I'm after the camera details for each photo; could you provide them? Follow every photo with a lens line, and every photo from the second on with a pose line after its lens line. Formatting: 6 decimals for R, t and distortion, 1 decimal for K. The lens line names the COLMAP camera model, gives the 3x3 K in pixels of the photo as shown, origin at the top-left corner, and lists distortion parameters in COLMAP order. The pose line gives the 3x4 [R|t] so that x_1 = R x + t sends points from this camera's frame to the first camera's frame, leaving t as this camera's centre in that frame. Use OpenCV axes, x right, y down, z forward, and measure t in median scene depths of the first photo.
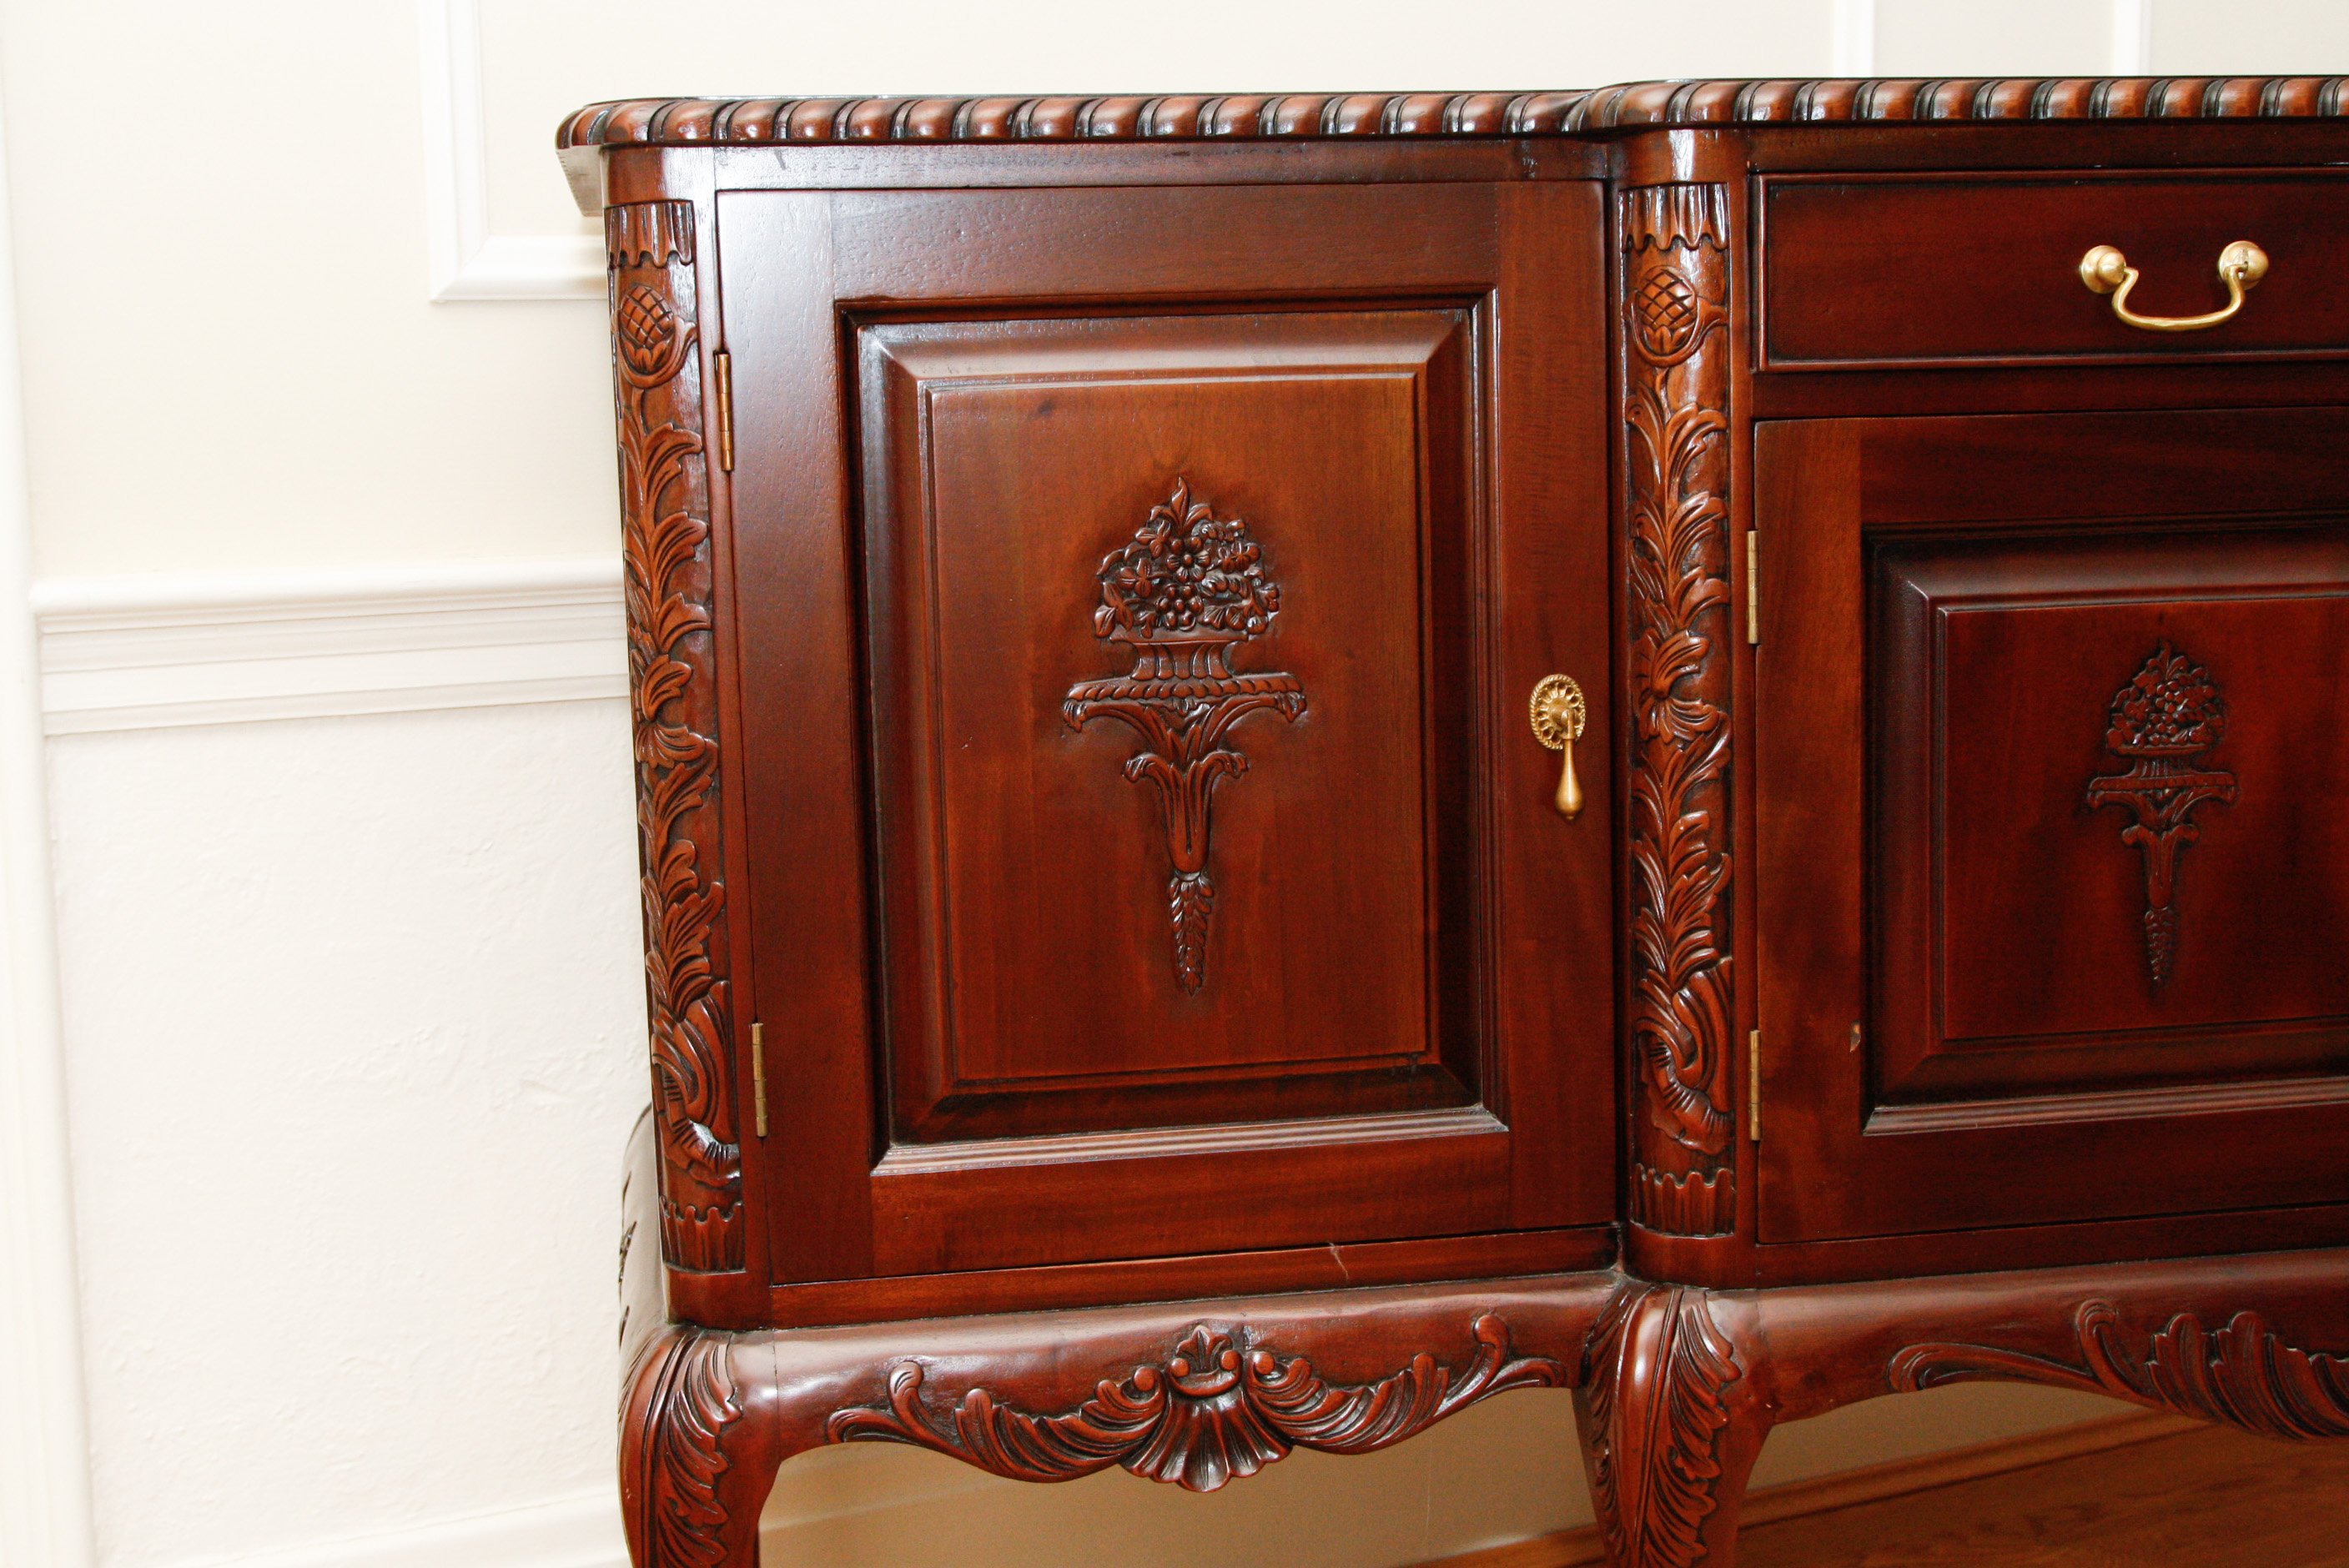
lens RADIAL K [[3022.9, 0, 1174.5], [0, 3022.9, 784.0], [0, 0, 1]] dist [-0.012684, 0.038843]
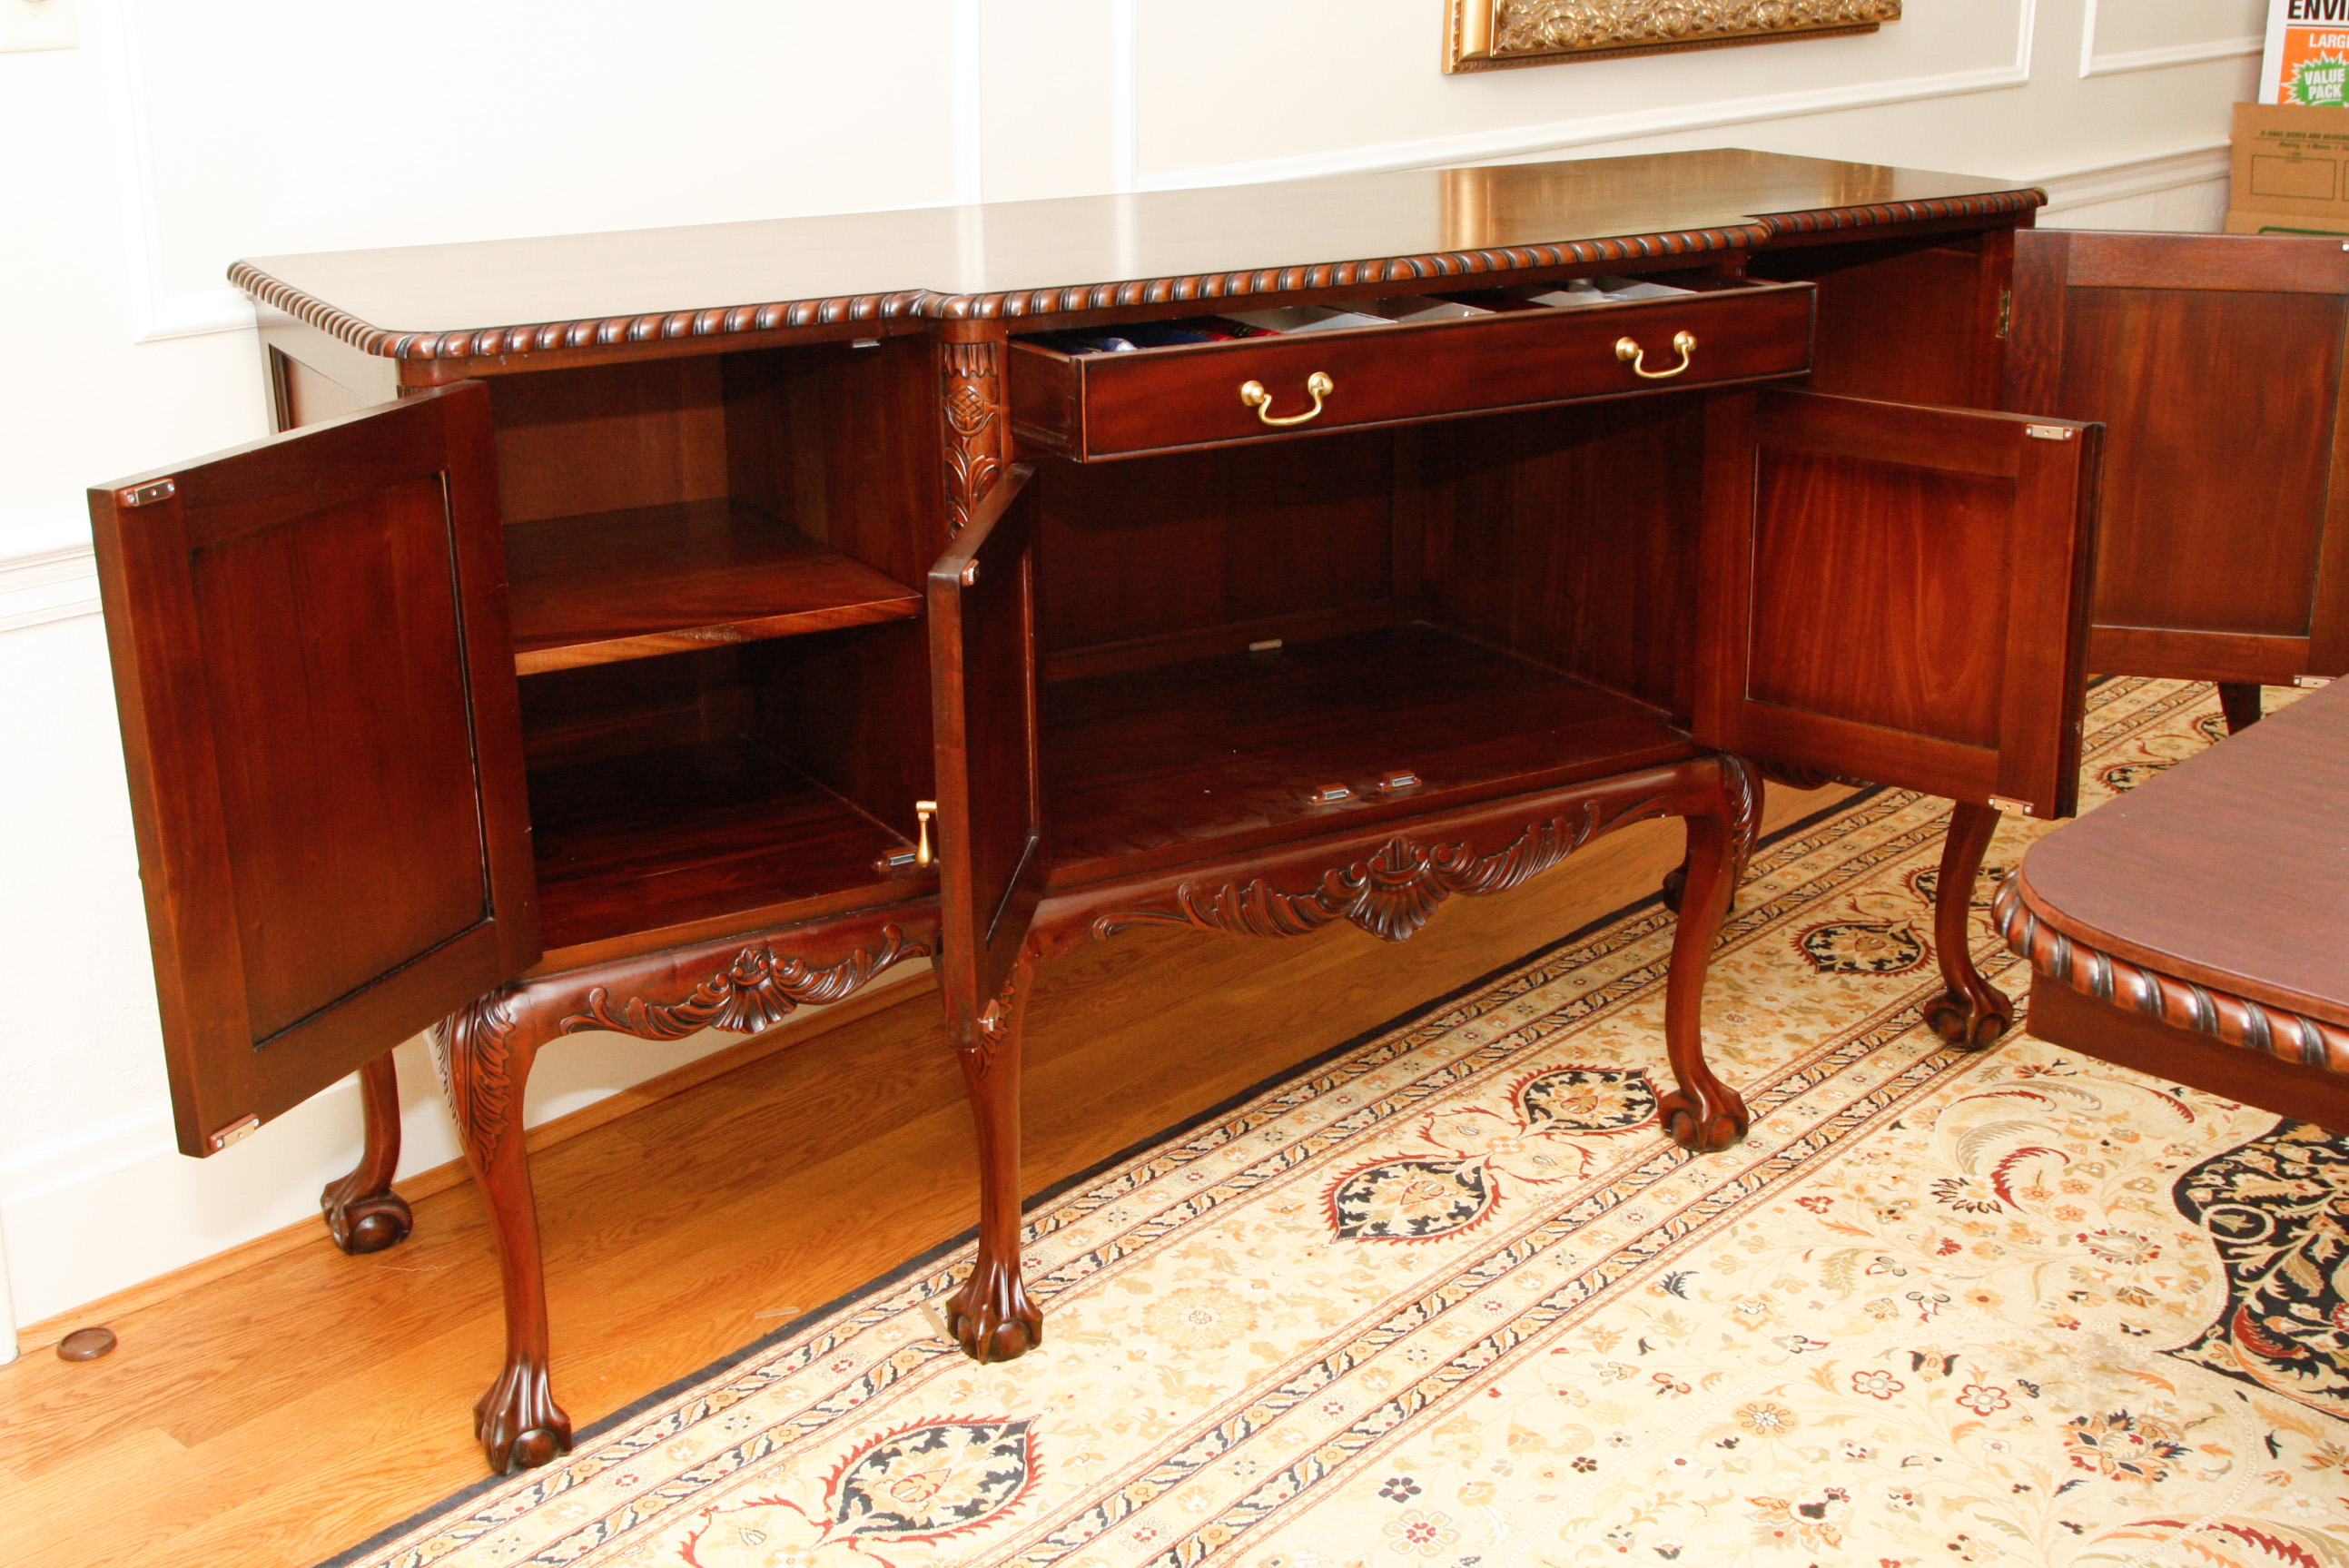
lens RADIAL K [[2716.4, 0, 1170.1], [0, 2716.4, 695.5], [0, 0, 1]] dist [0.024519, 0.033029]
pose [[0.936160, -0.084971, 0.341151, -0.312838], [0.030085, 0.986156, 0.163066, -0.248394], [-0.350285, -0.142392, 0.925757, -0.648457]]
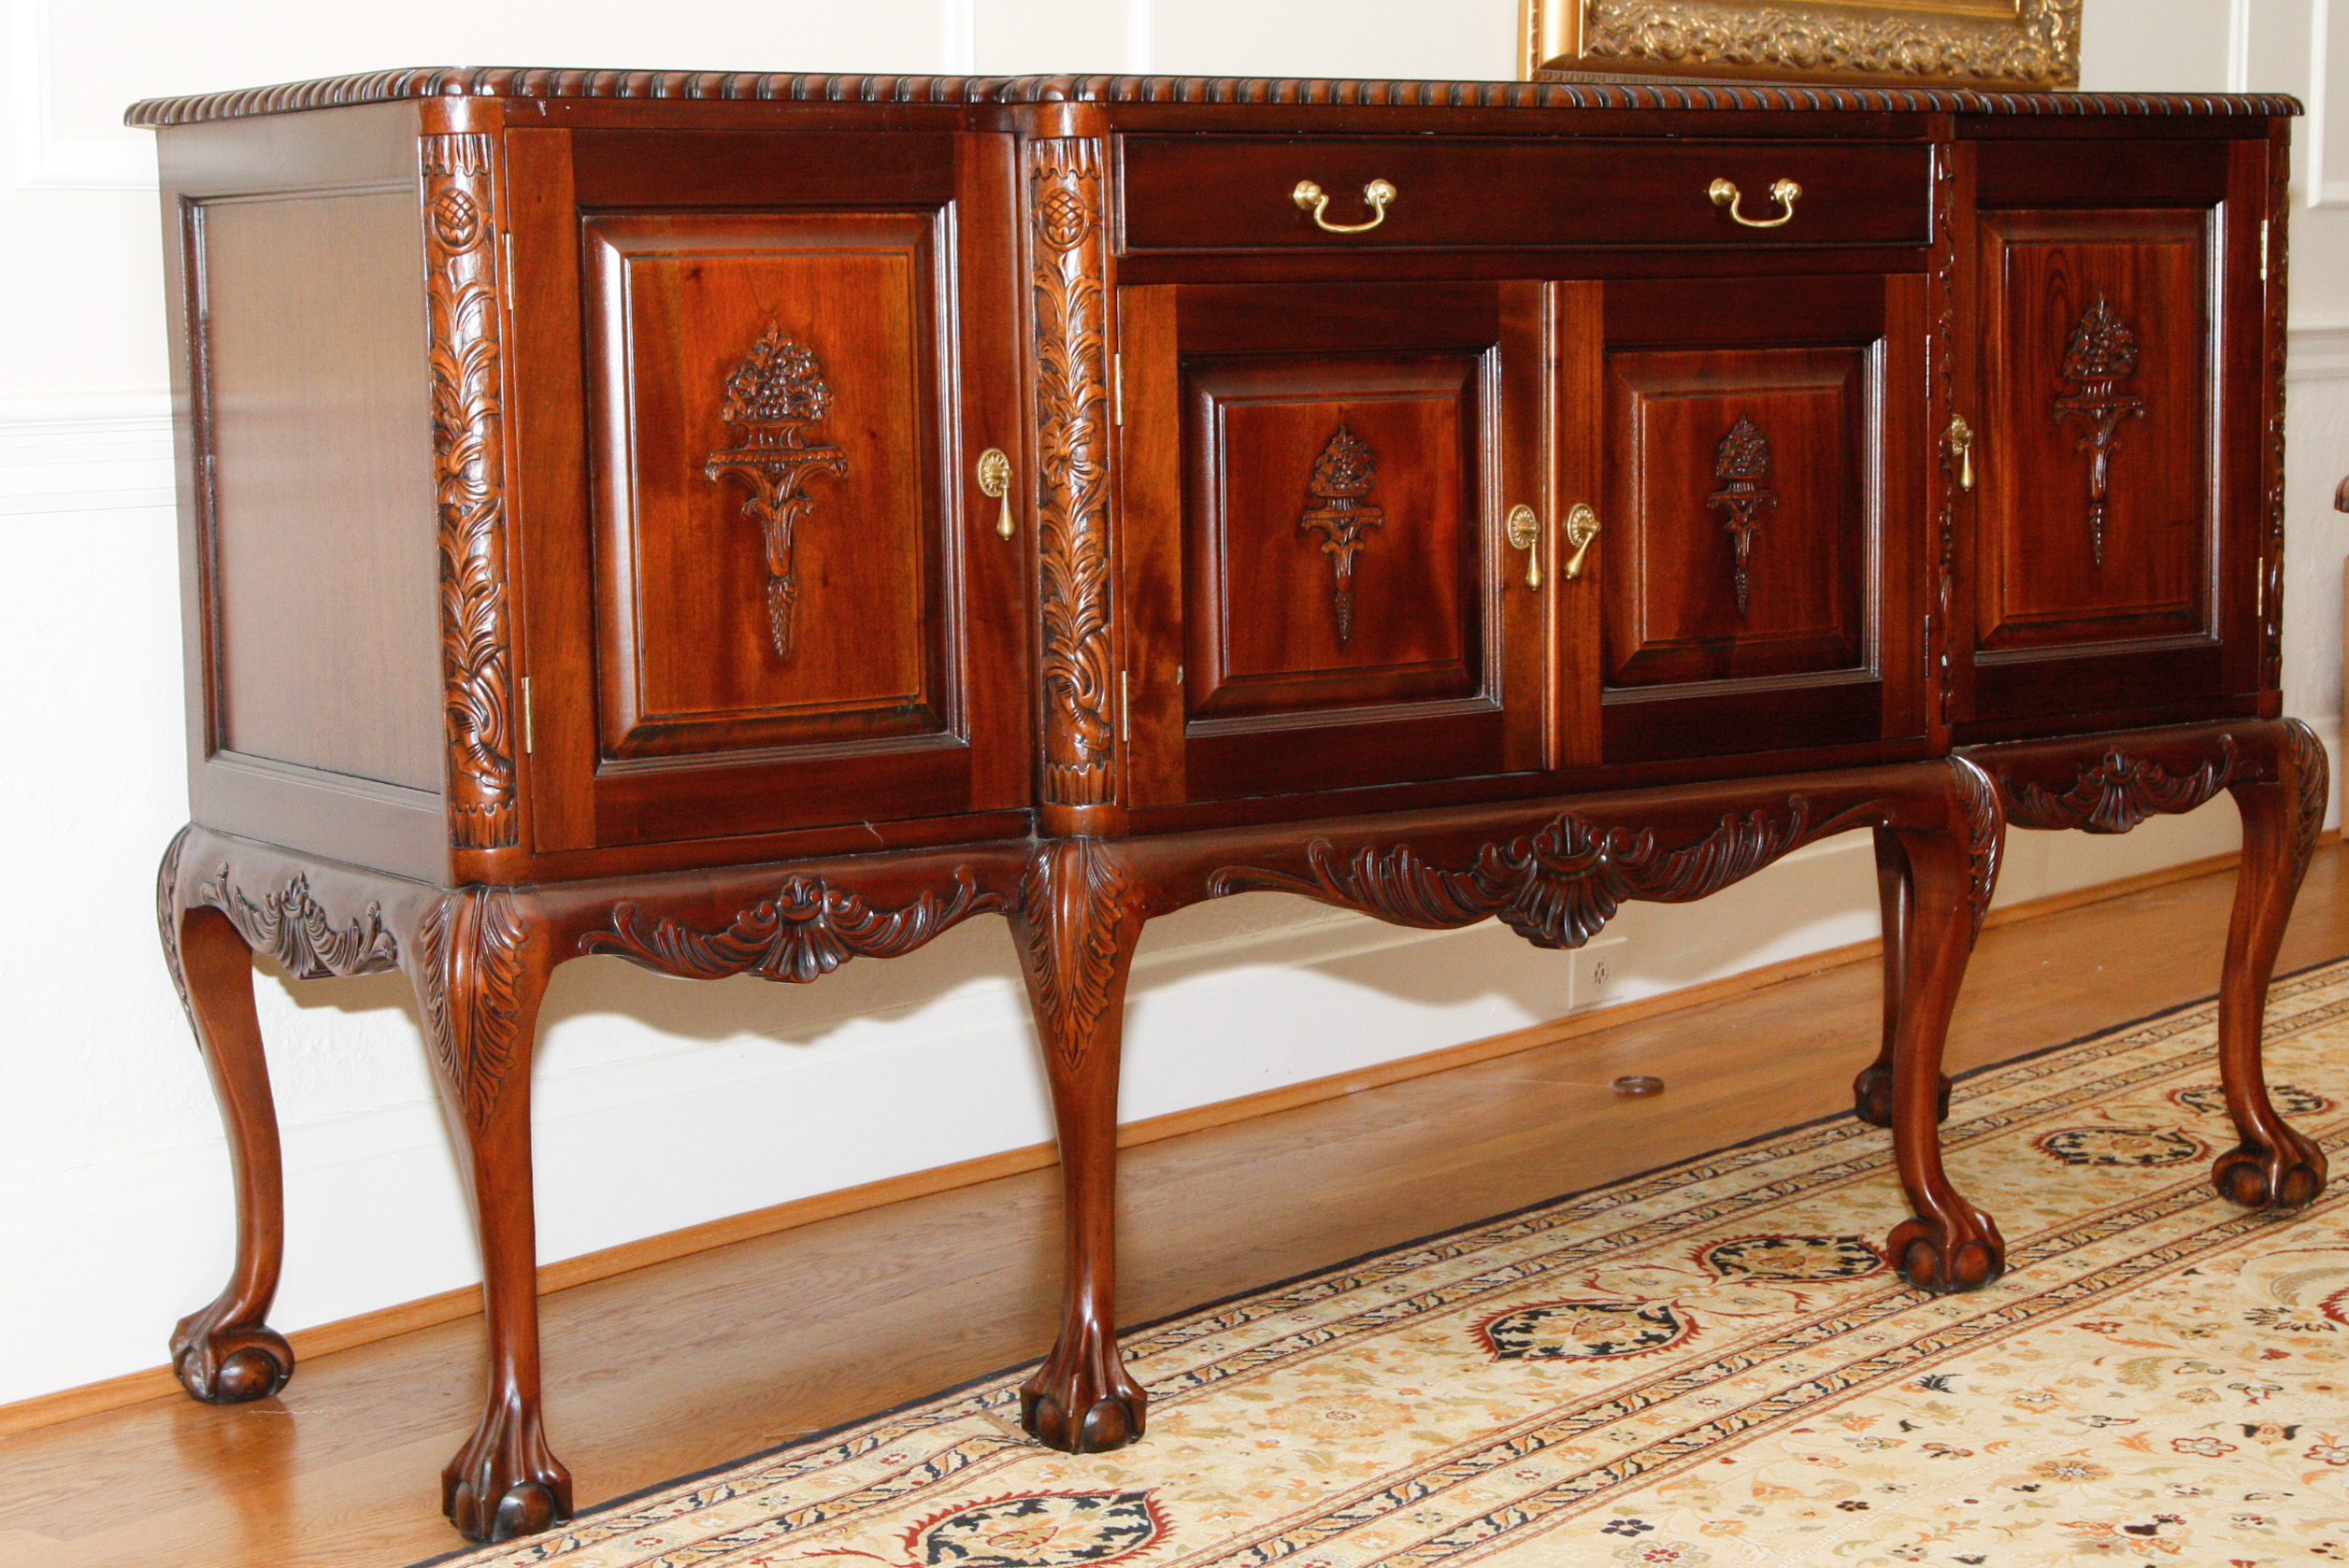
lens RADIAL K [[4159.7, 0, 1174.5], [0, 4159.7, 784.0], [0, 0, 1]] dist [0.037650, 0.068316]
pose [[0.914226, -0.037666, 0.403450, -0.666830], [0.042611, 0.999086, -0.003283, 0.149157], [-0.402958, 0.020193, 0.914996, -1.005892]]
